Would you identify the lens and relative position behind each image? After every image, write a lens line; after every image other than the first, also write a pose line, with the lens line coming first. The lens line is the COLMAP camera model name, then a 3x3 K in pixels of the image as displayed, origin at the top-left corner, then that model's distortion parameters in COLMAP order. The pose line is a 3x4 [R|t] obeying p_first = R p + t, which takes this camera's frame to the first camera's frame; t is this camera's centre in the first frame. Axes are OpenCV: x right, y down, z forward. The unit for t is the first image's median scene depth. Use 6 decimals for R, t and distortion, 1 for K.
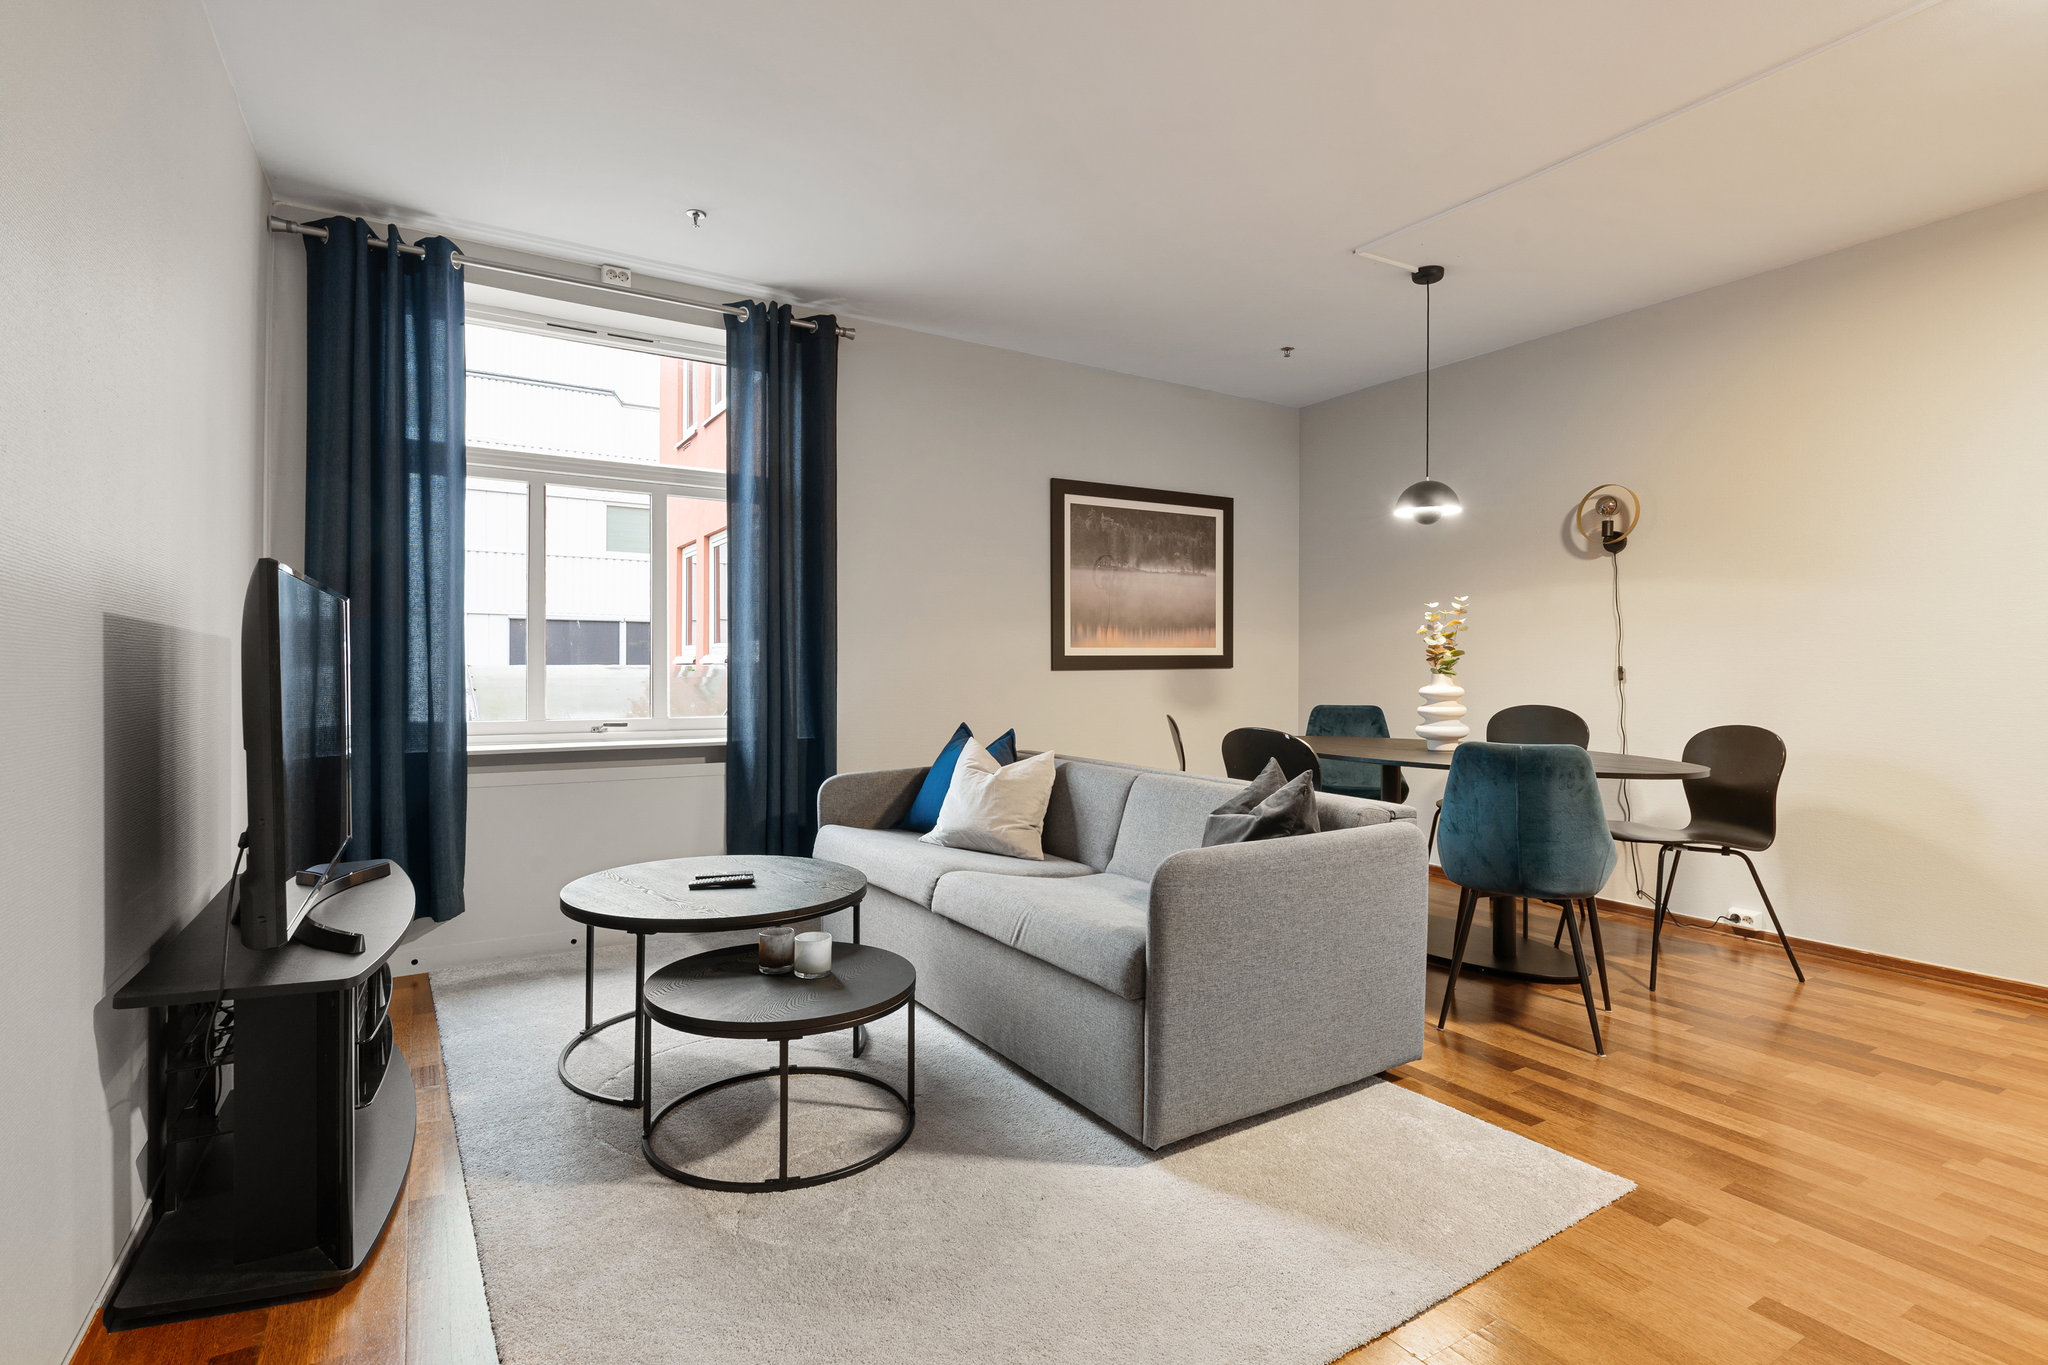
lens RADIAL K [[1001.3, 0, 1038.6], [0, 1001.3, 678.7], [0, 0, 1]] dist [-0.008769, 0.000423]
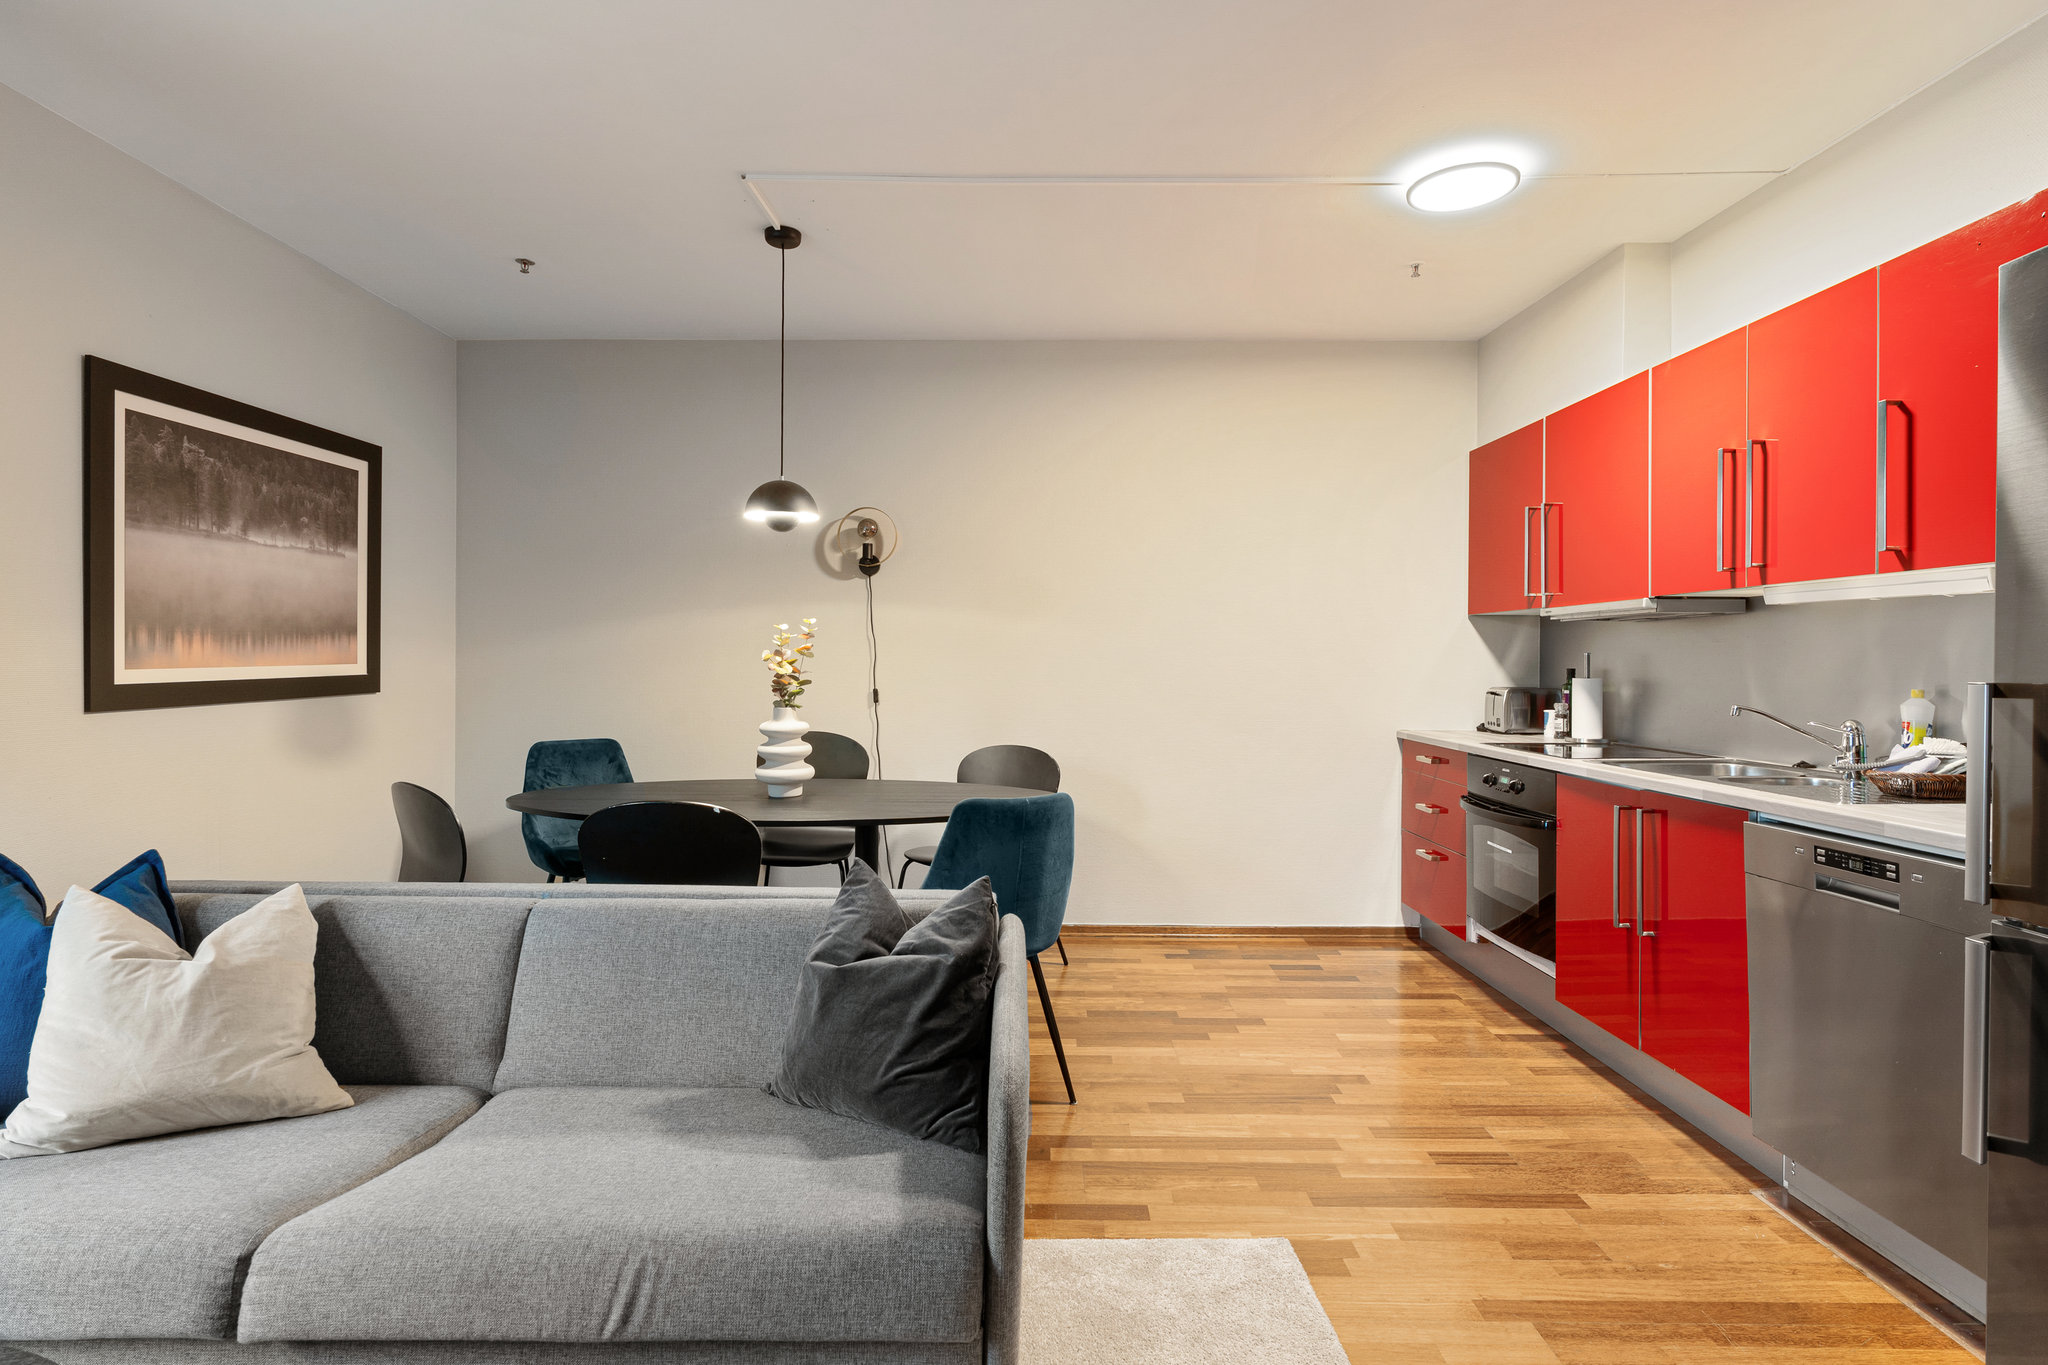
lens RADIAL K [[1001.3, 0, 1023.2], [0, 1001.3, 667.0], [0, 0, 1]] dist [-0.008769, 0.000423]
pose [[0.535974, -0.005460, 0.844217, -0.191925], [0.004776, 0.999983, 0.003436, -0.037192], [-0.844221, 0.002191, 0.535990, 0.331188]]
